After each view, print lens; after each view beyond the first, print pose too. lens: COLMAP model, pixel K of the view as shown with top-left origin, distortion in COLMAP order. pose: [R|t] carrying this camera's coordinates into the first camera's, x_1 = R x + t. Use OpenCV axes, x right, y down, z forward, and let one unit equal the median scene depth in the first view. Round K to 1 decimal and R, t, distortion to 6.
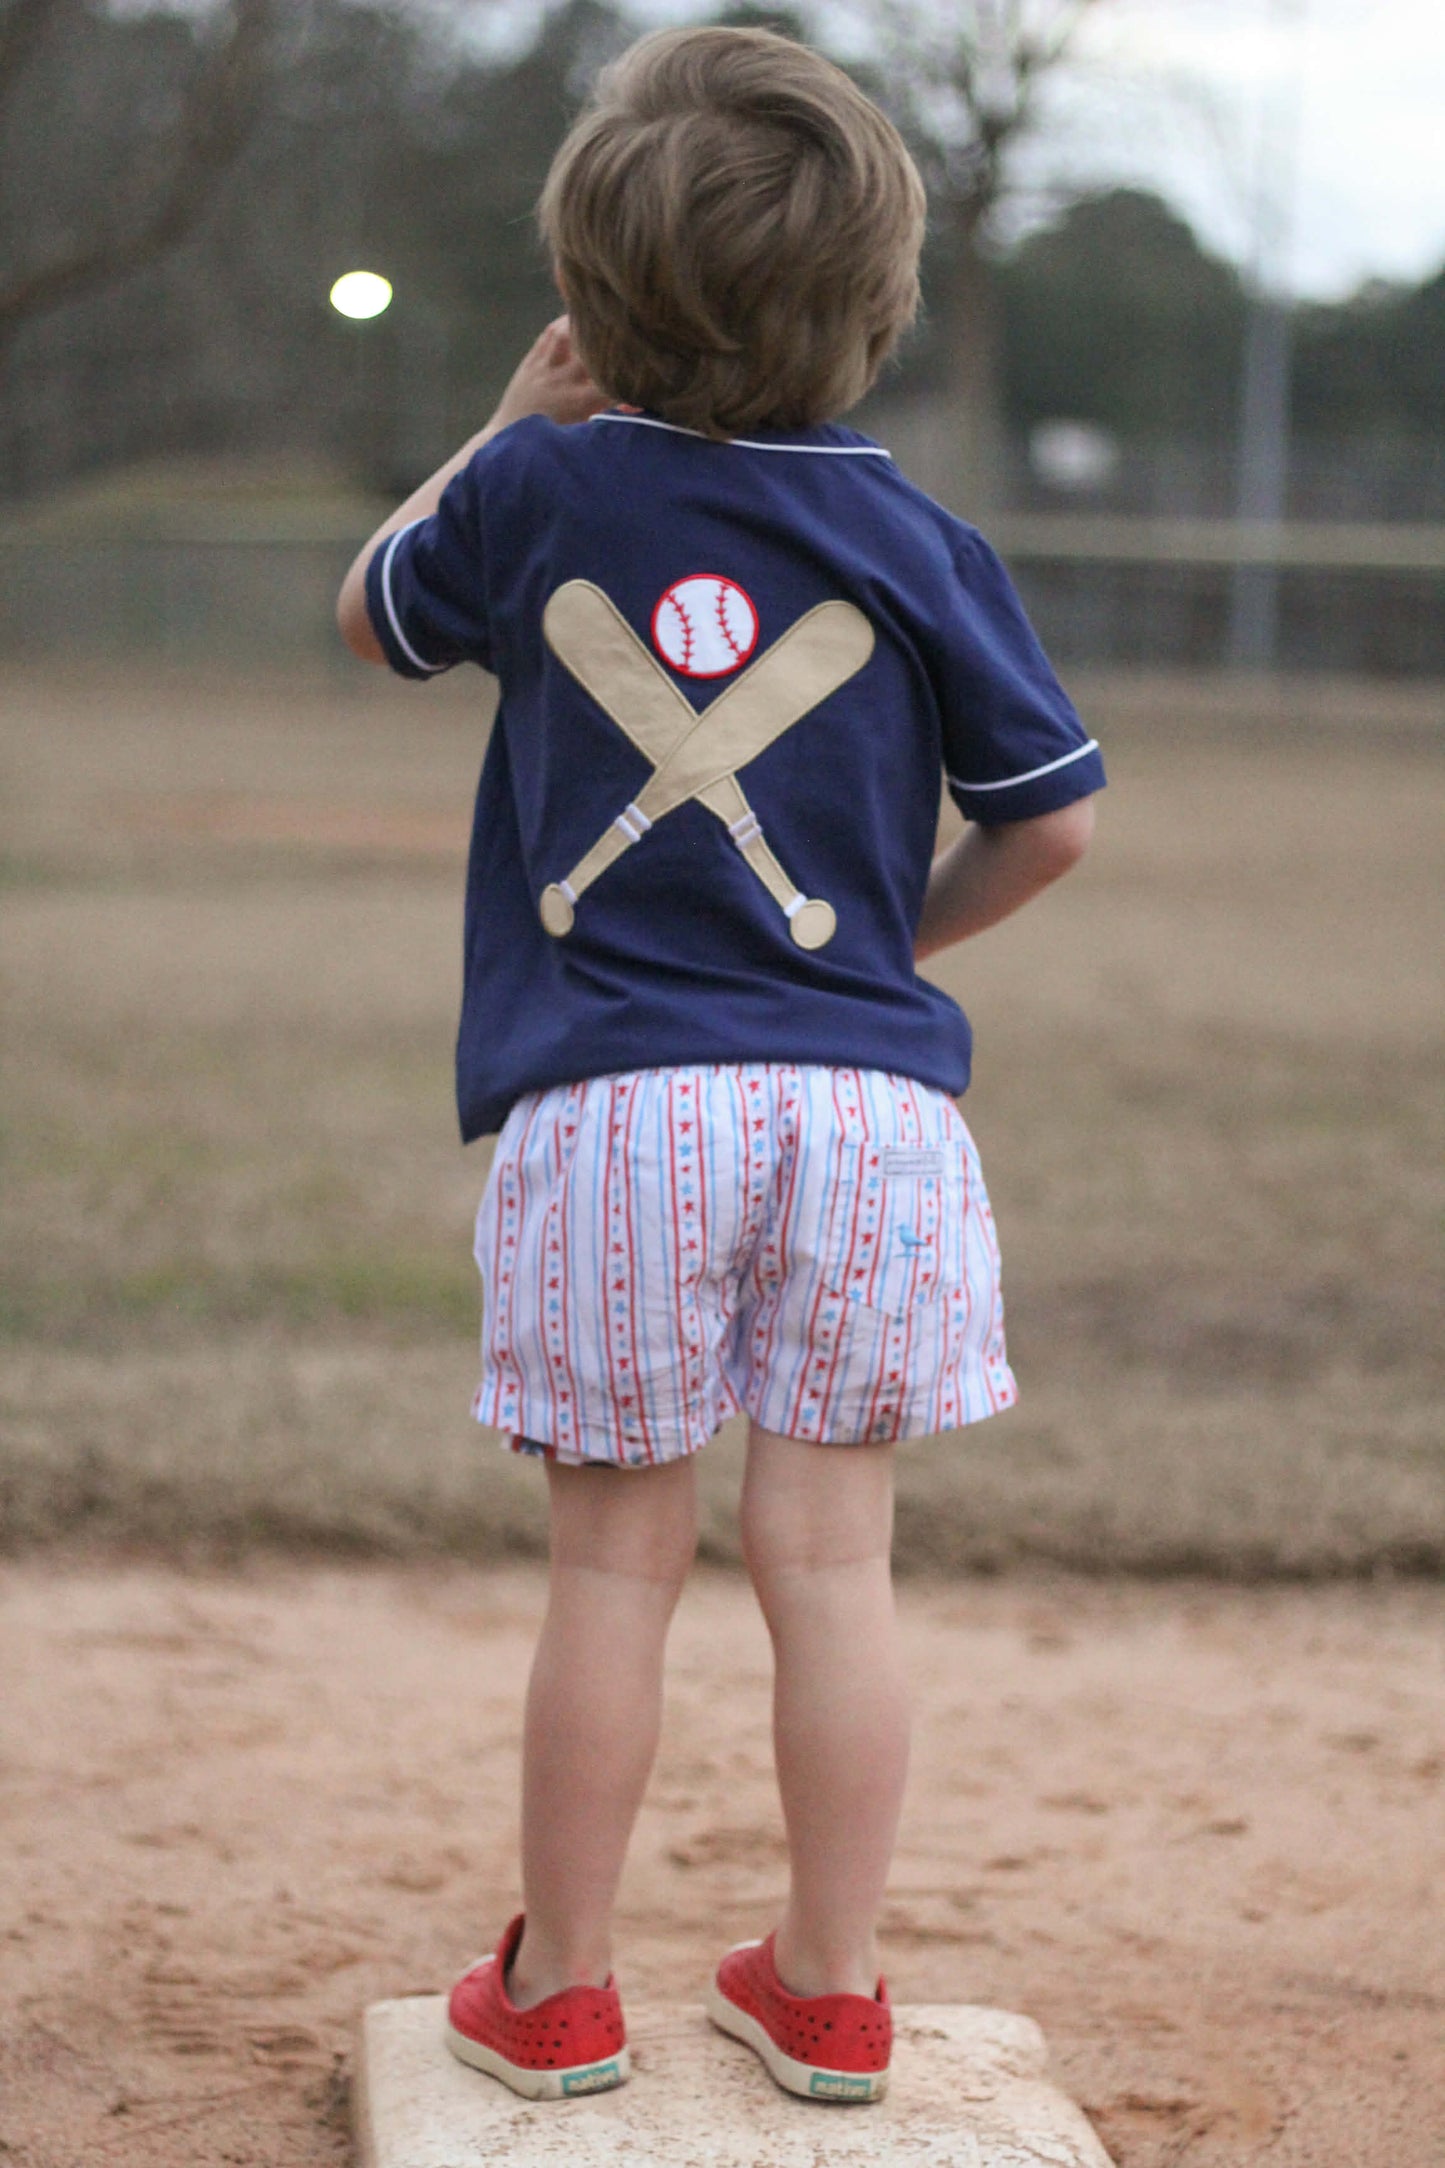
lens RADIAL K [[5030.0, 0, 719.6], [0, 5030.0, 1079.0], [0, 0, 1]] dist [-0.092266, 0.000000]
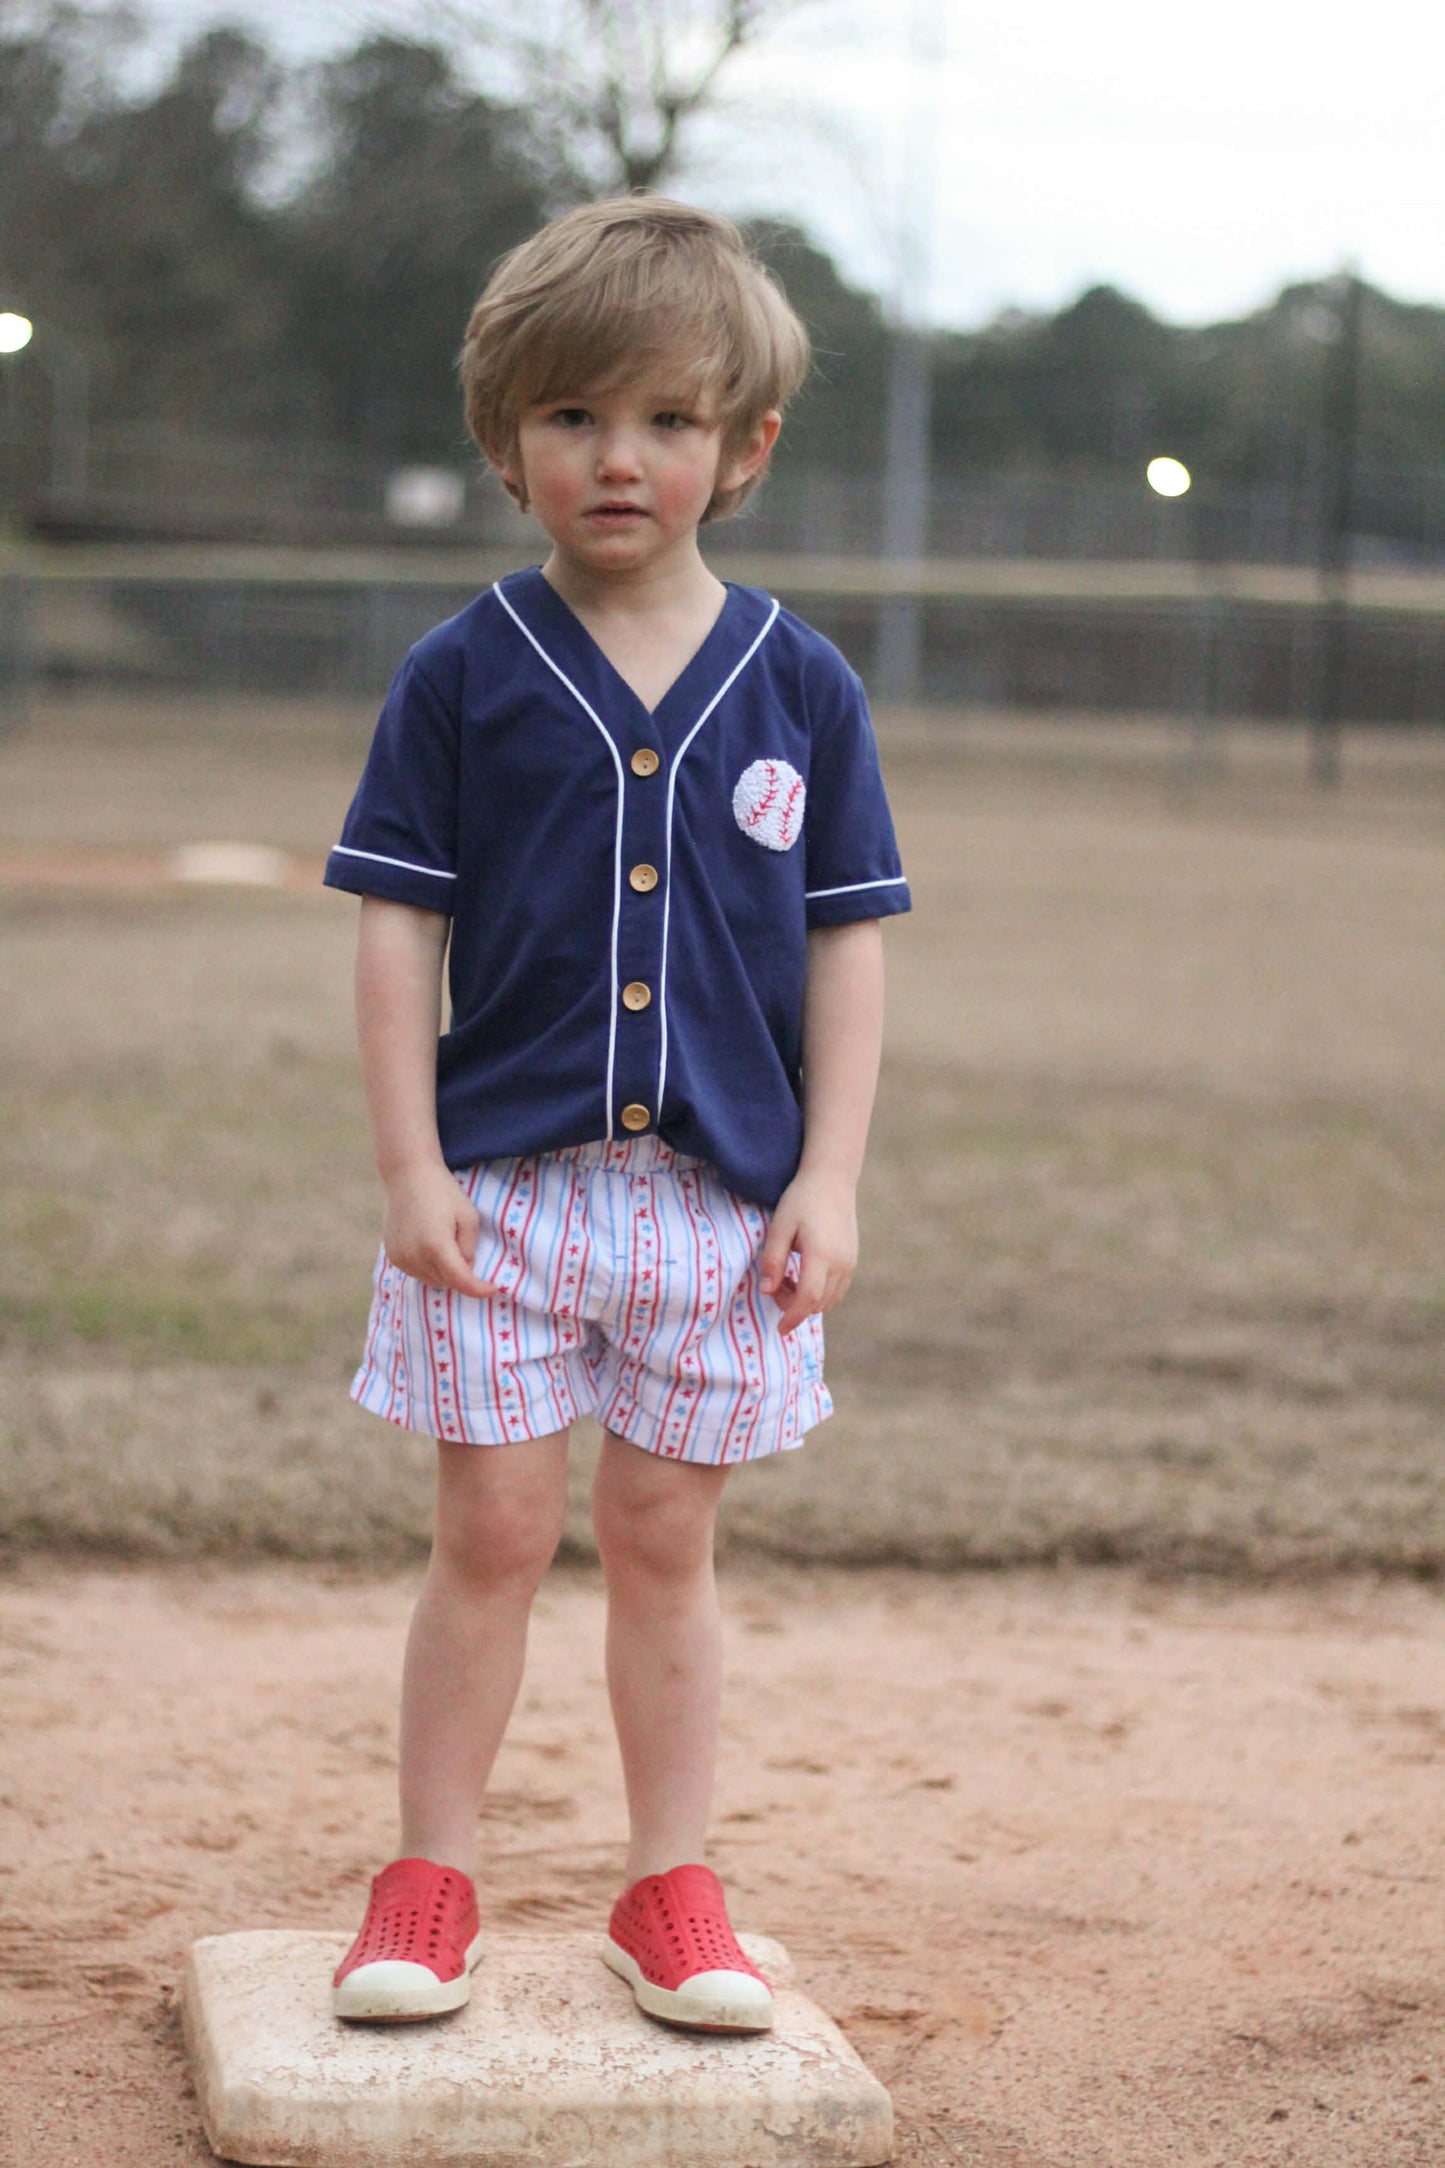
lens RADIAL K [[5030.0, 0, 726.2], [0, 5030.0, 1087.2], [0, 0, 1]] dist [-0.092266, 0.000000]
pose [[0.997387, -0.010706, 0.071444, -0.023226], [0.011013, 0.999932, -0.003907, -0.001214], [-0.071397, 0.004684, 0.997437, -0.107435]]
